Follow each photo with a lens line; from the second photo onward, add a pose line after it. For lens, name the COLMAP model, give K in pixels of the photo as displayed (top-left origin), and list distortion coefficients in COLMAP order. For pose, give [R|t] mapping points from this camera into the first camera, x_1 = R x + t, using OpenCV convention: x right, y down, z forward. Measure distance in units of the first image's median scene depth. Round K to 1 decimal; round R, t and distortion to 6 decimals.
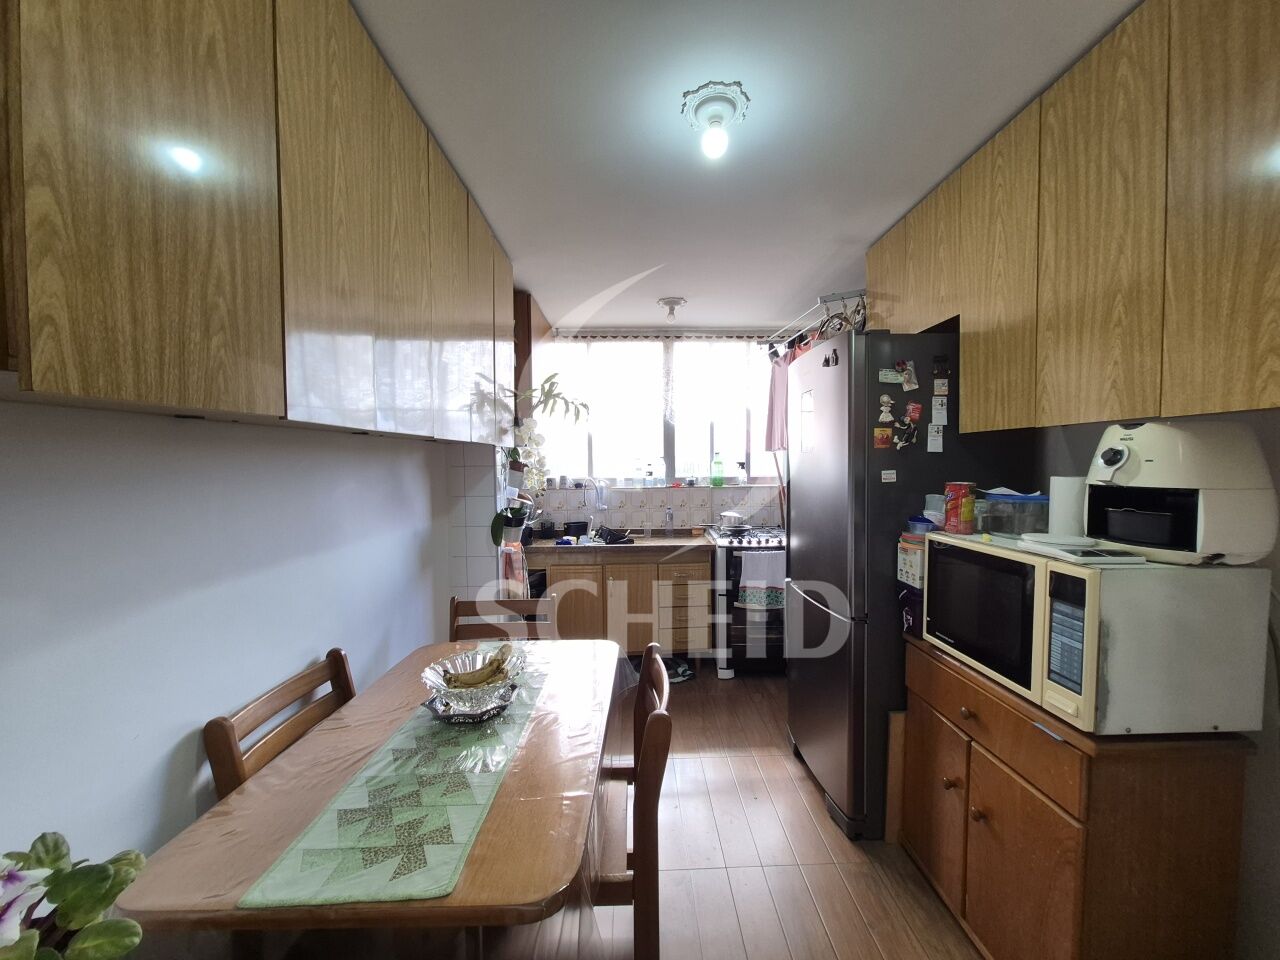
lens RADIAL K [[505.1, 0, 655.5], [0, 505.1, 480.8], [0, 0, 1]] dist [0.000031, 0.000058]
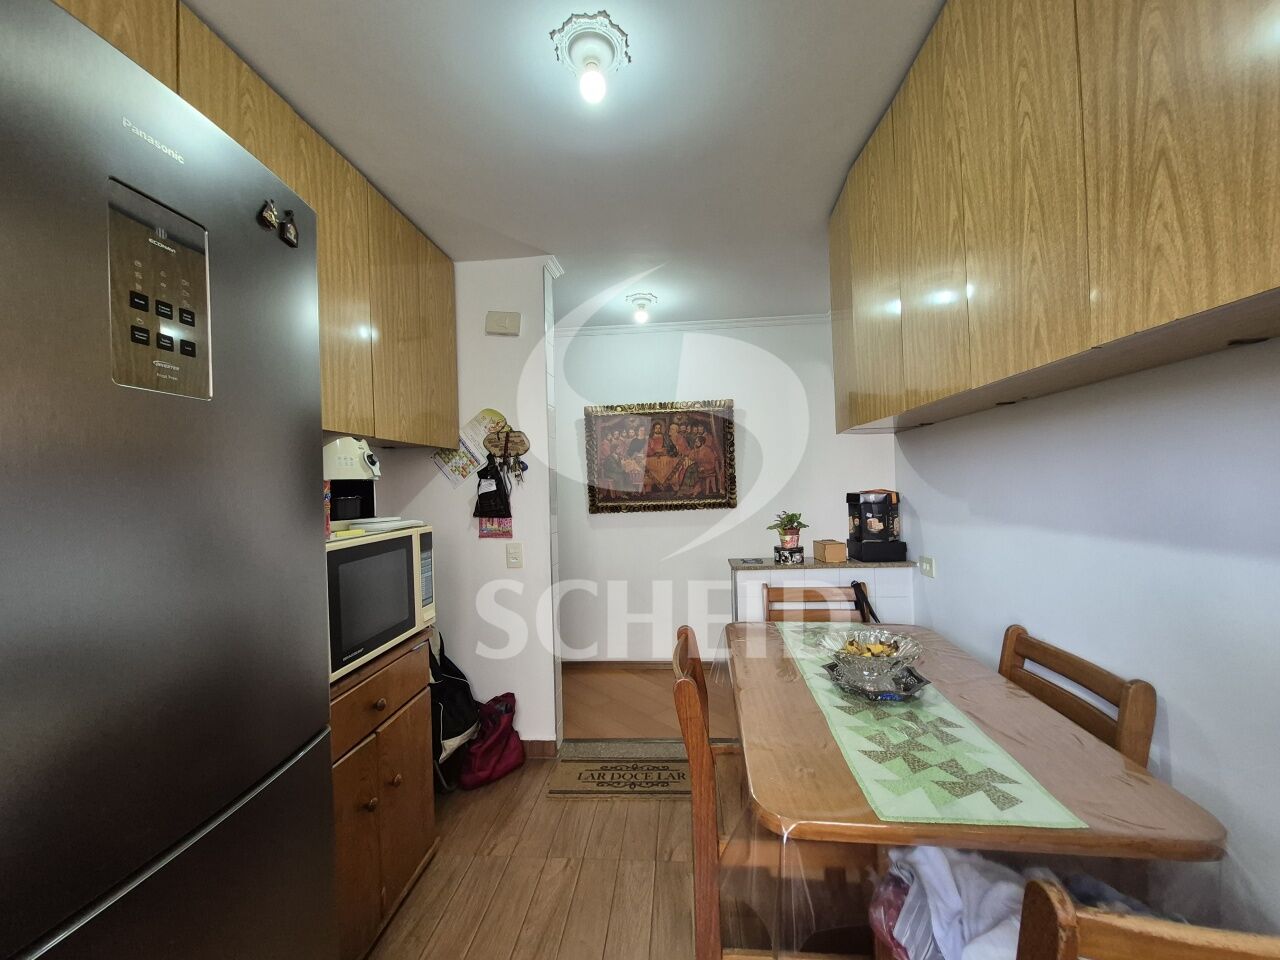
lens RADIAL K [[505.1, 0, 655.5], [0, 505.1, 480.8], [0, 0, 1]] dist [0.000031, 0.000058]
pose [[-0.992743, 0.045234, 0.111425, -0.073962], [0.049511, 0.998127, 0.035920, 0.002512], [-0.109591, 0.041176, -0.993123, 2.131713]]
